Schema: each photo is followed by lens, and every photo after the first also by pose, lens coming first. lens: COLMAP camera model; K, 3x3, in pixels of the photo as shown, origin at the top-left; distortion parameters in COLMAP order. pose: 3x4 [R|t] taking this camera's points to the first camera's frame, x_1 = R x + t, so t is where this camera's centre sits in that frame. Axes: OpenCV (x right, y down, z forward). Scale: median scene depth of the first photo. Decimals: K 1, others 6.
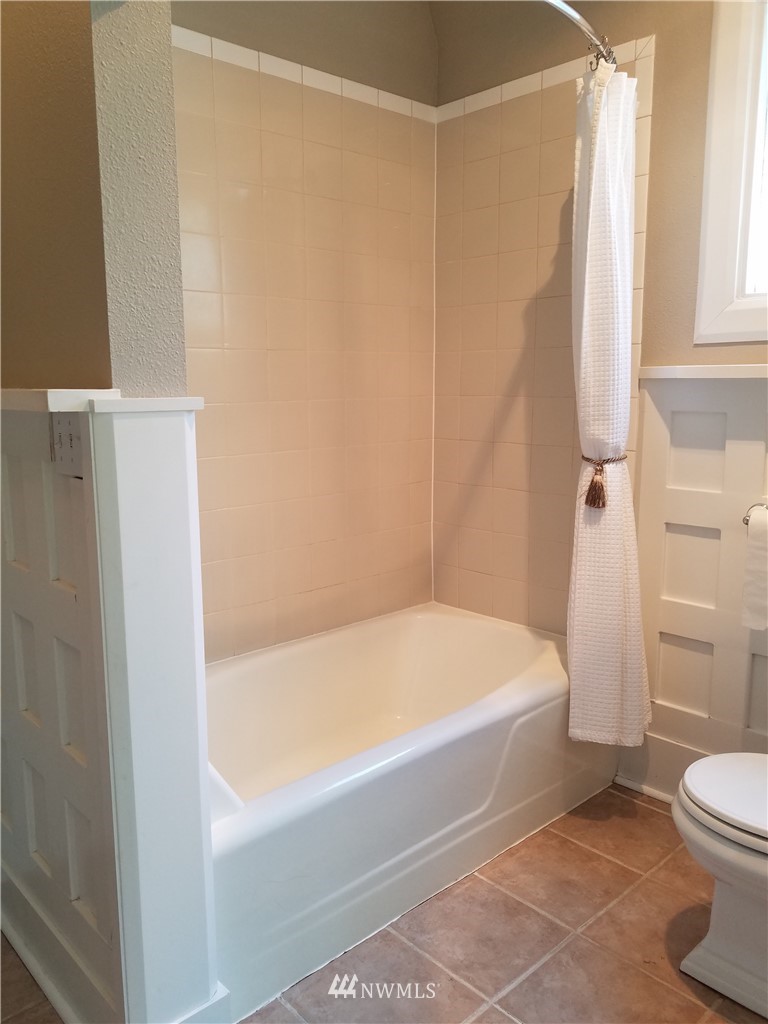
lens RADIAL K [[802.4, 0, 384.1], [0, 802.4, 511.7], [0, 0, 1]] dist [0.004440, -0.002806]
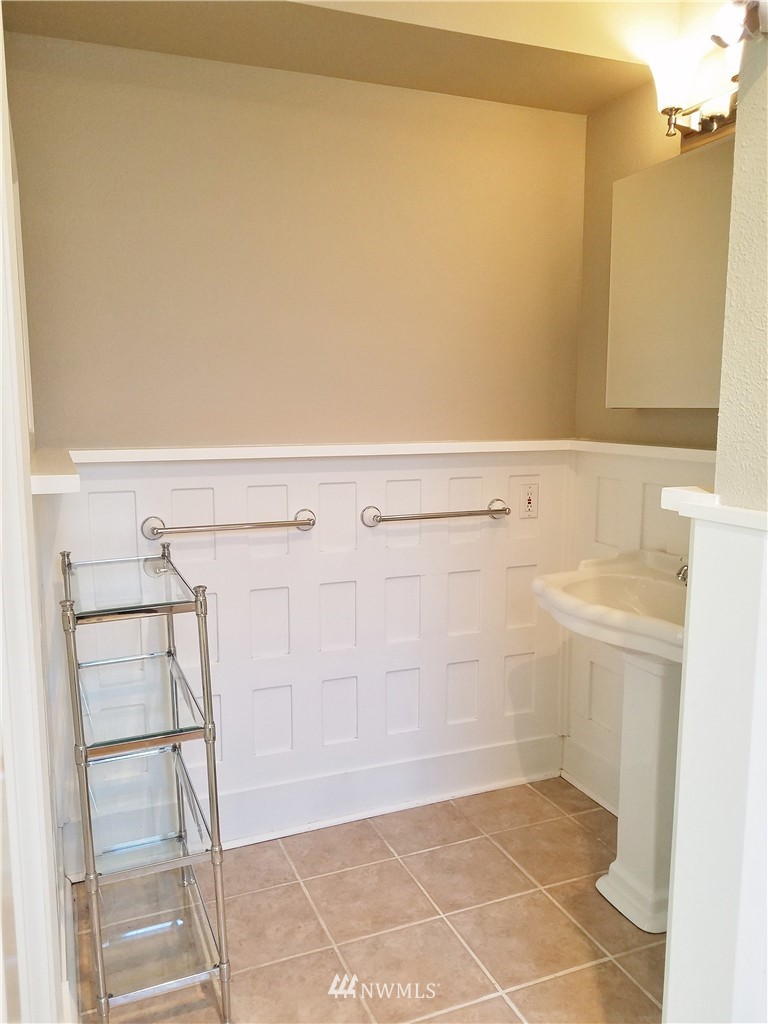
lens RADIAL K [[802.4, 0, 383.9], [0, 802.4, 513.8], [0, 0, 1]] dist [0.004440, -0.002806]
pose [[-0.353815, 0.129630, -0.926289, 0.655046], [-0.142567, 0.971302, 0.190386, -0.252001], [0.924386, 0.199420, -0.325180, 0.949968]]
